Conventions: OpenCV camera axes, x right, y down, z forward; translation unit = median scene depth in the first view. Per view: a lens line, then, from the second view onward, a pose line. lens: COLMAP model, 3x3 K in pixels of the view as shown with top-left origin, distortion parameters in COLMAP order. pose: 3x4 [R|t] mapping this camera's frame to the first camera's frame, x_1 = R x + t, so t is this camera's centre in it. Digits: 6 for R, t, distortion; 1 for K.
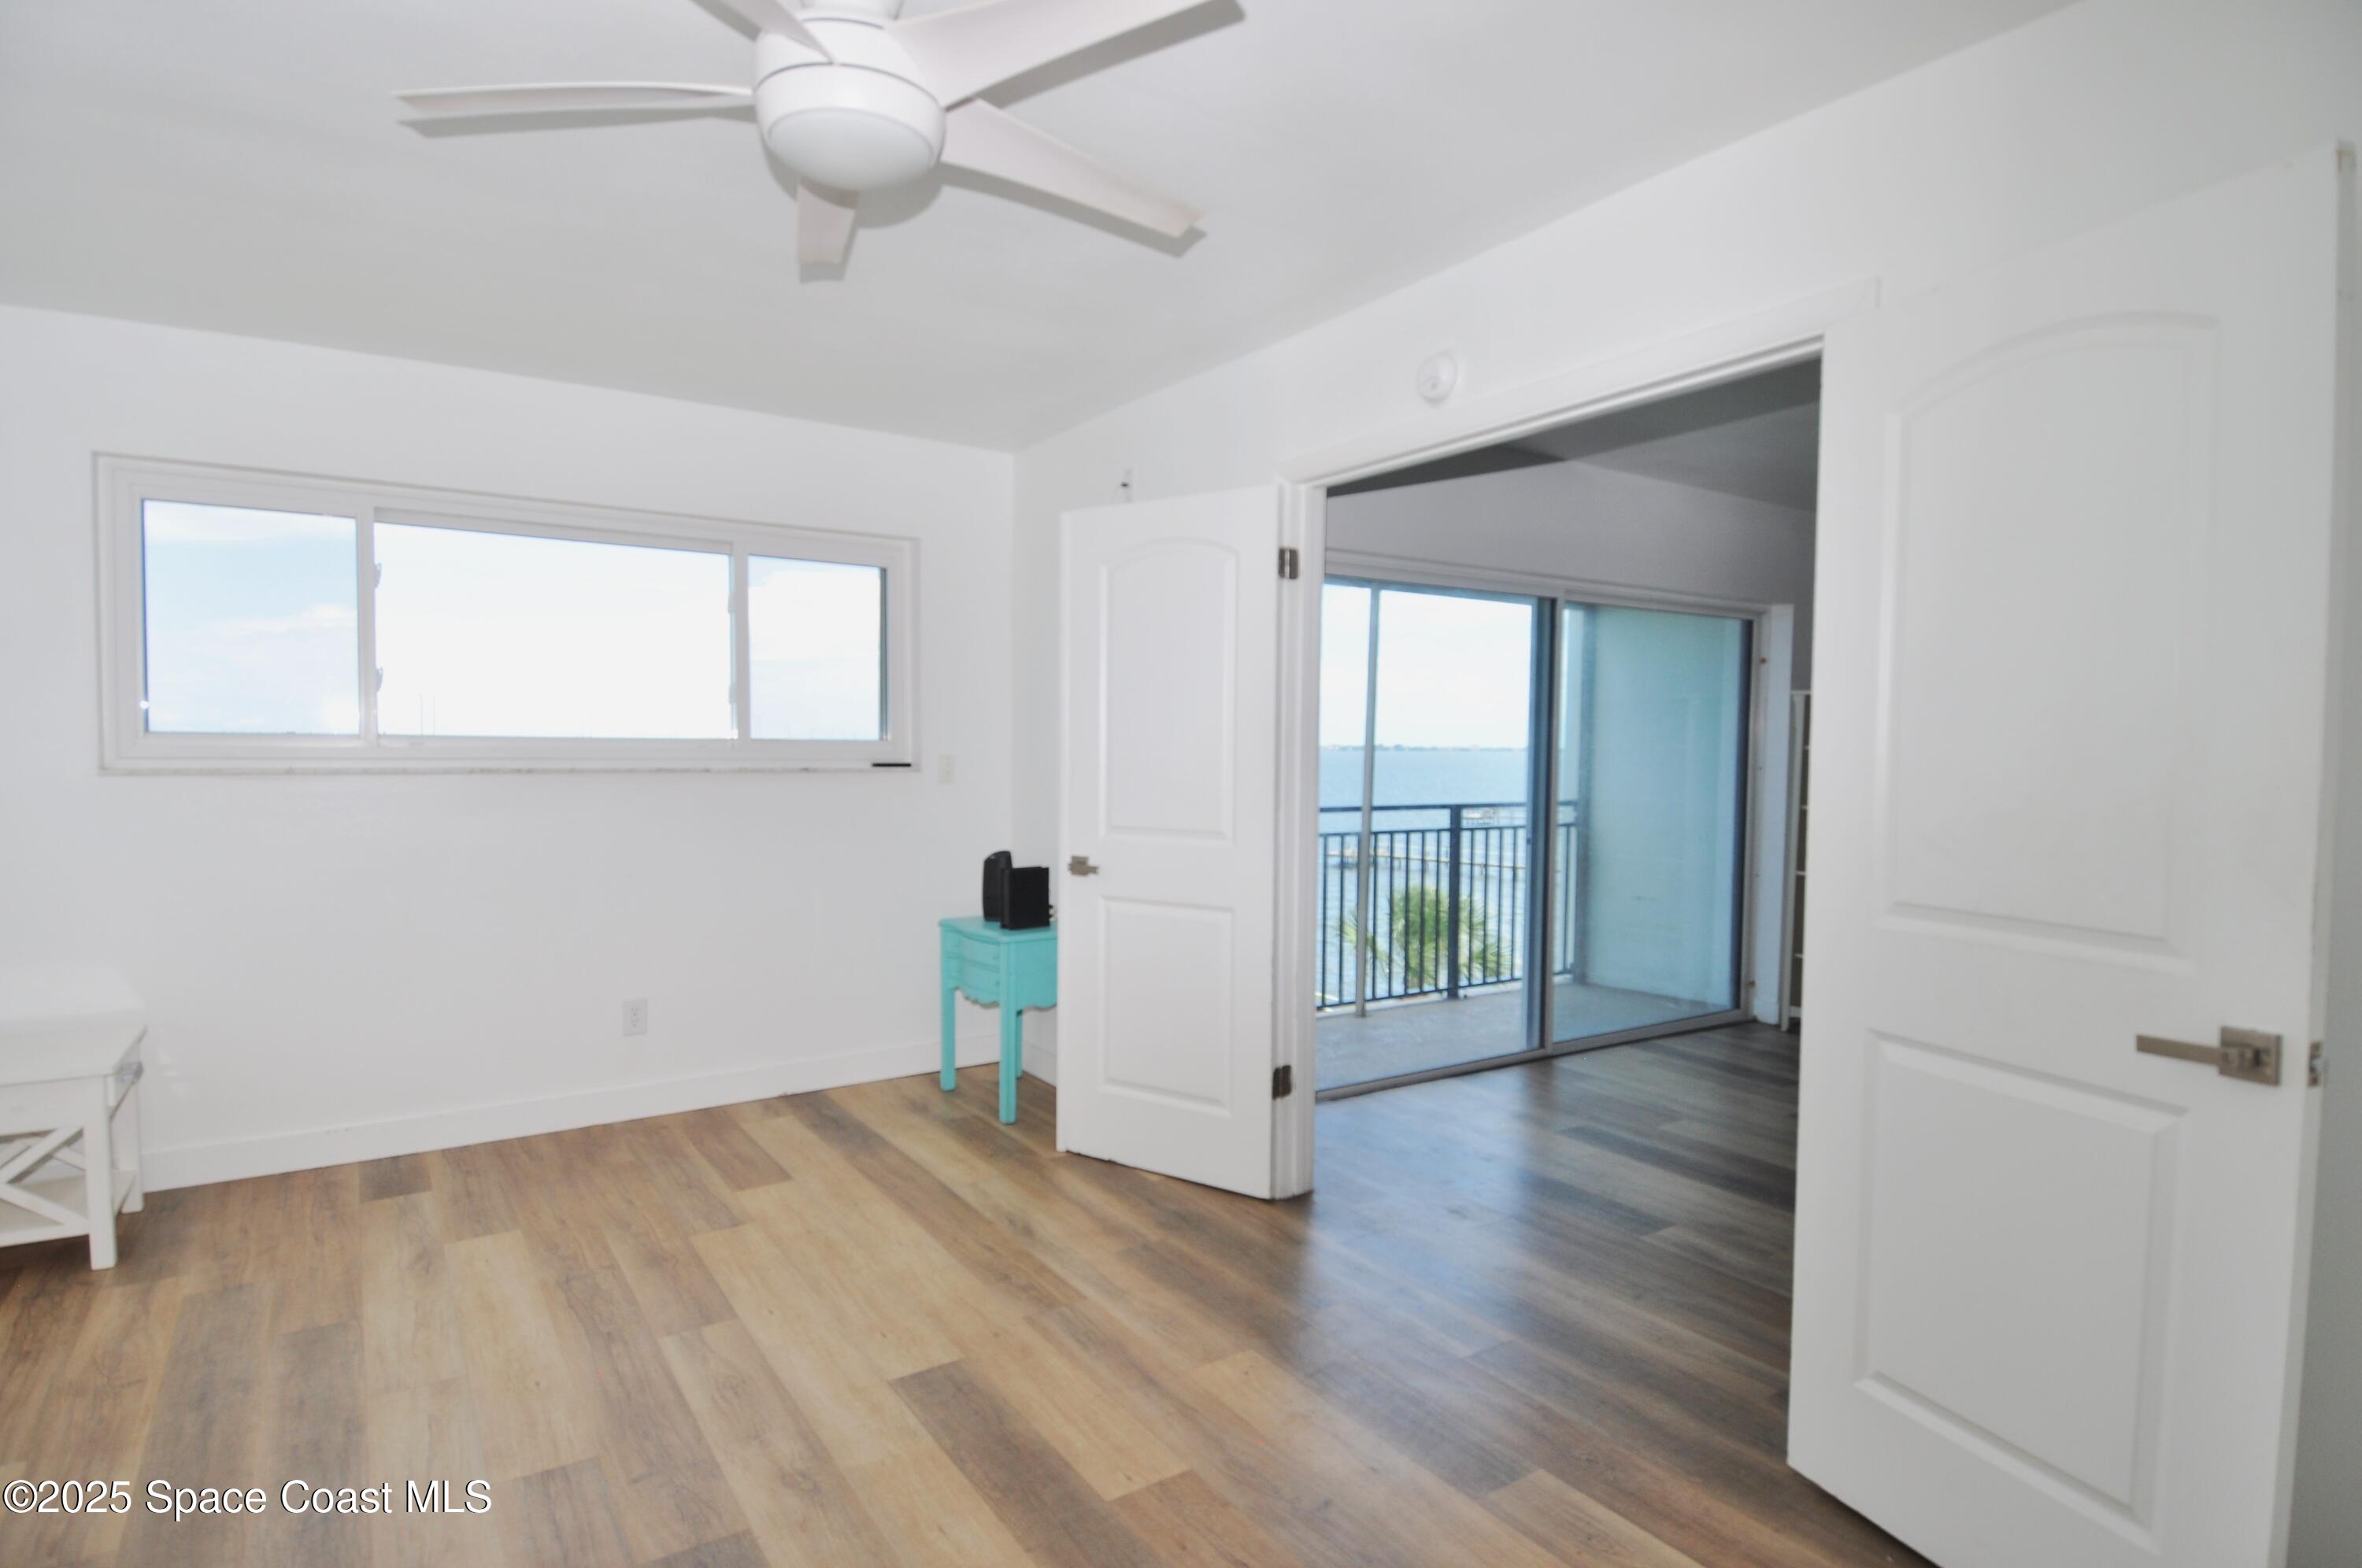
lens RADIAL K [[1225.2, 0, 1181.0], [0, 1225.2, 784.0], [0, 0, 1]] dist [0.000938, -0.000412]
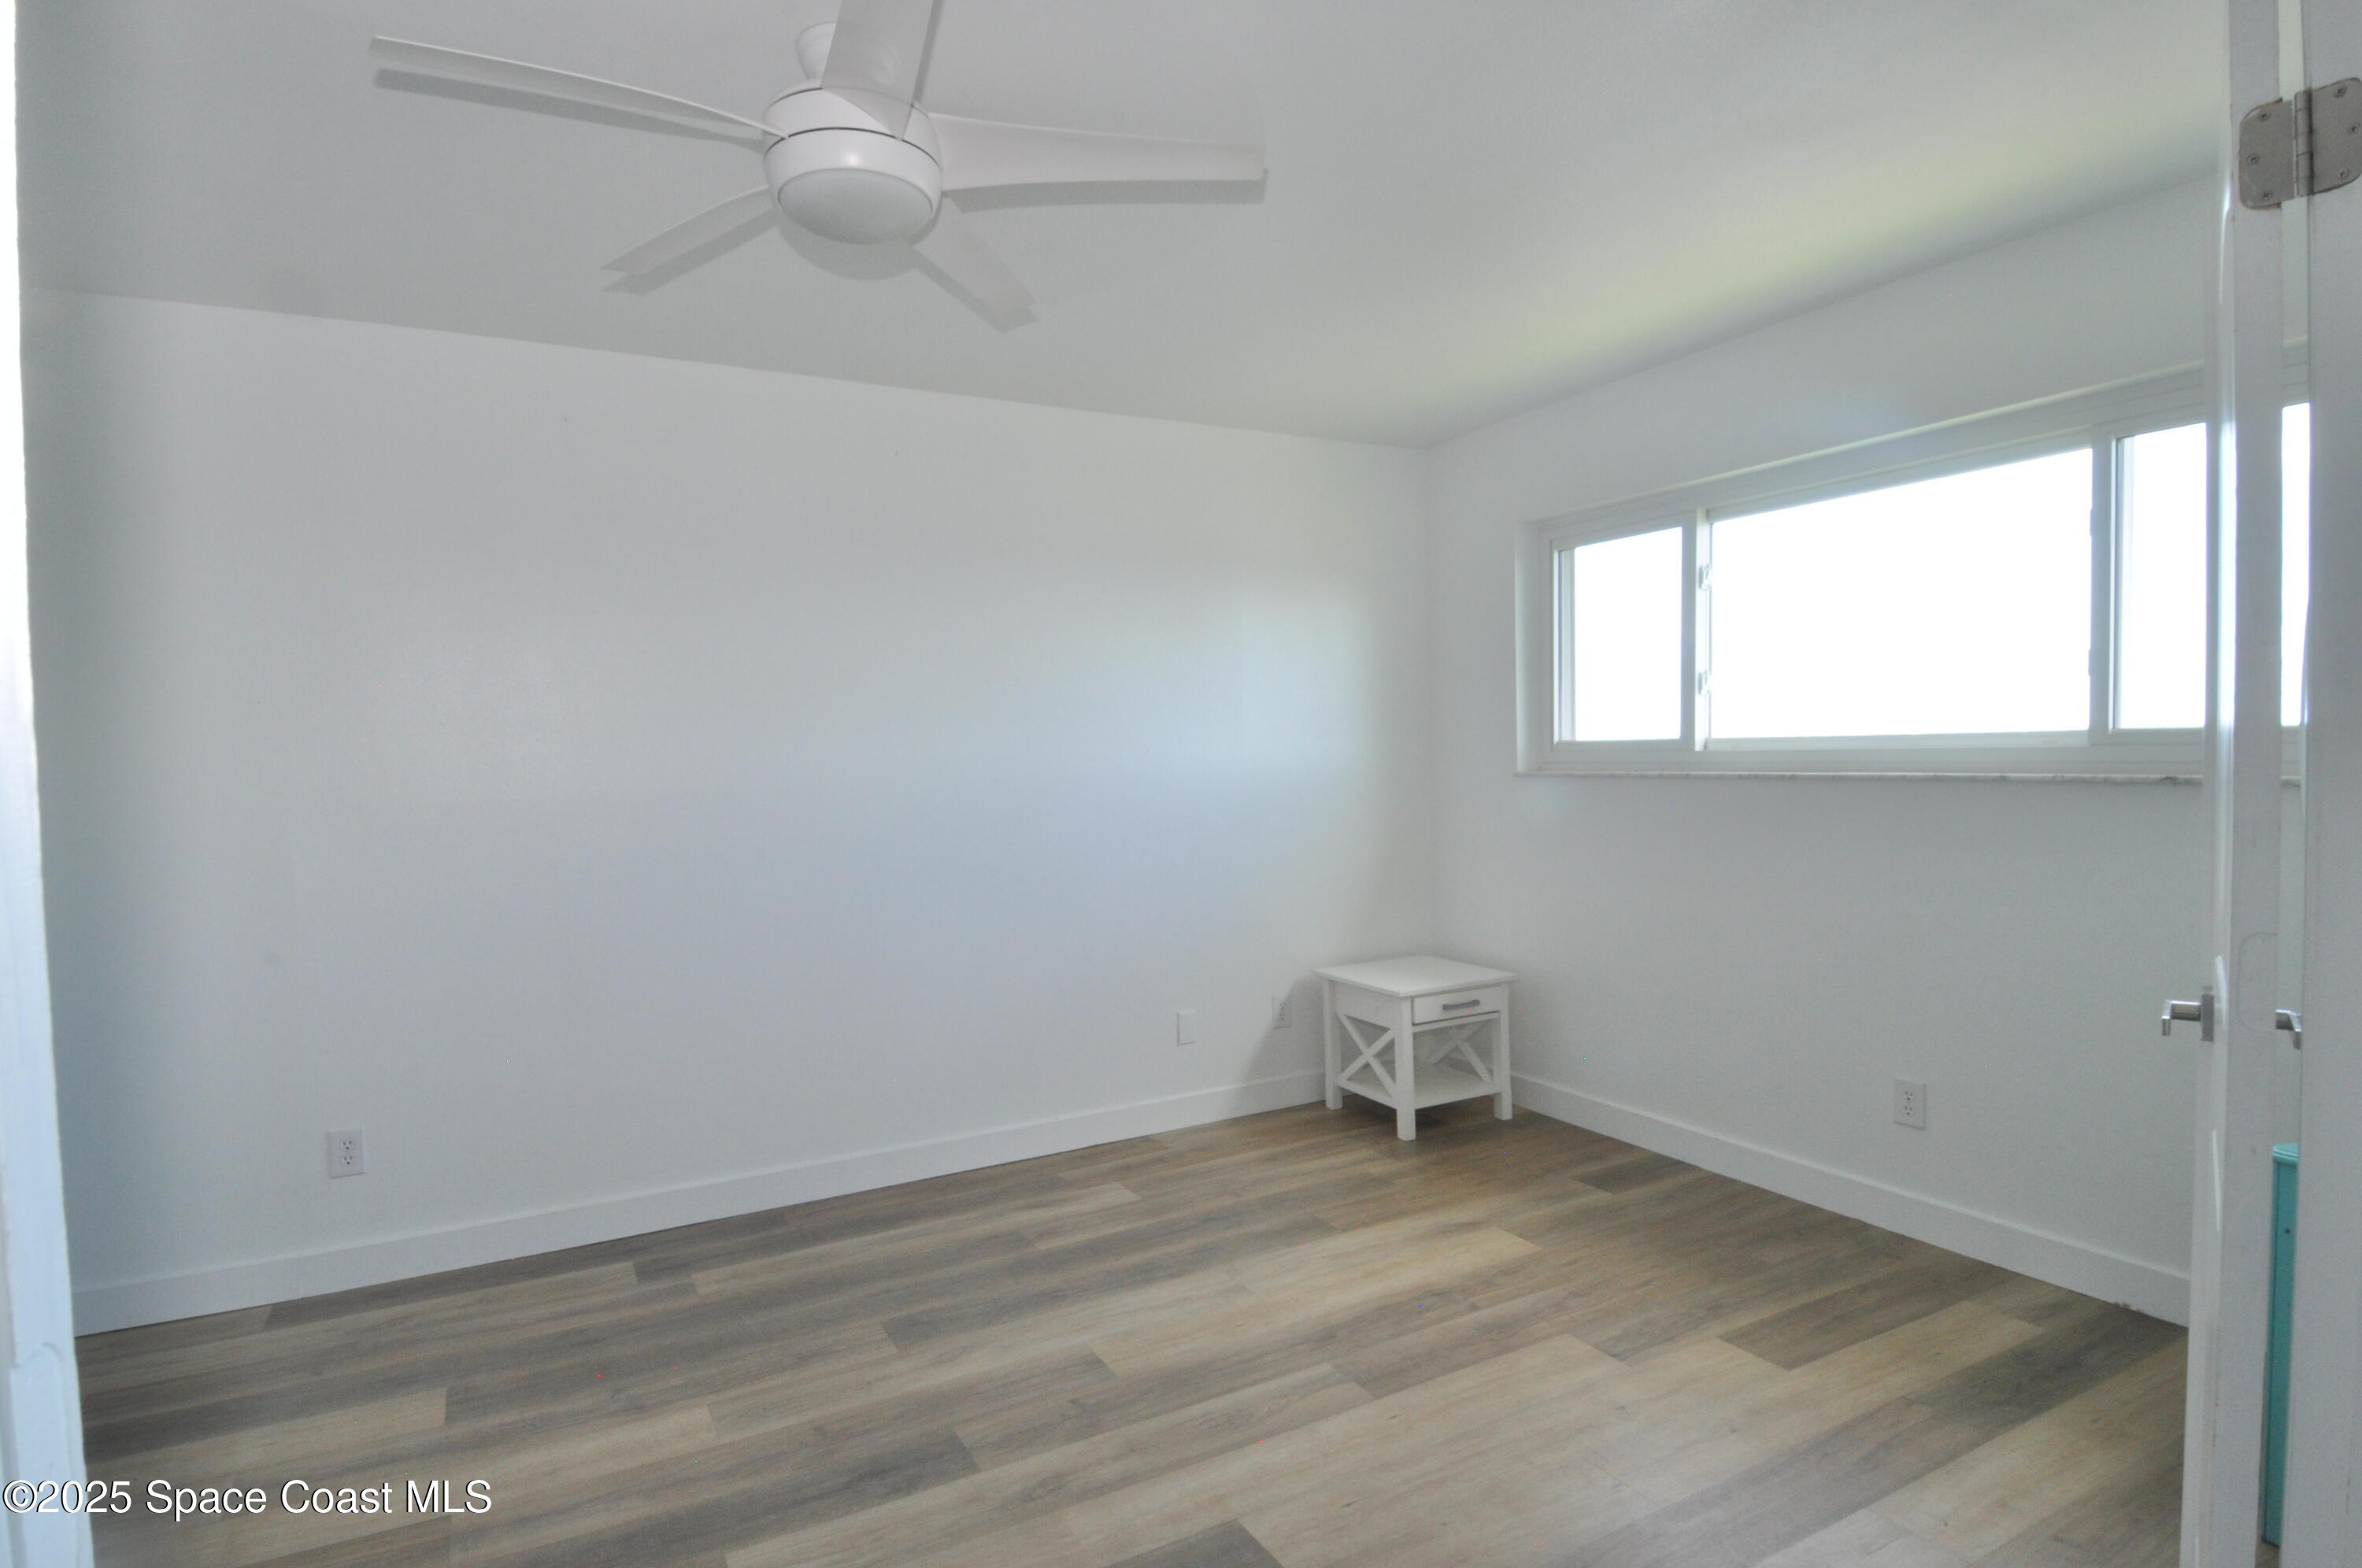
lens RADIAL K [[1224.3, 0, 1179.9], [0, 1224.3, 803.3], [0, 0, 1]] dist [0.000653, -0.000202]
pose [[-0.094806, 0.037343, -0.994795, 0.436785], [-0.008013, 0.999235, 0.038273, -0.027165], [0.995463, 0.011600, -0.094434, 0.777376]]
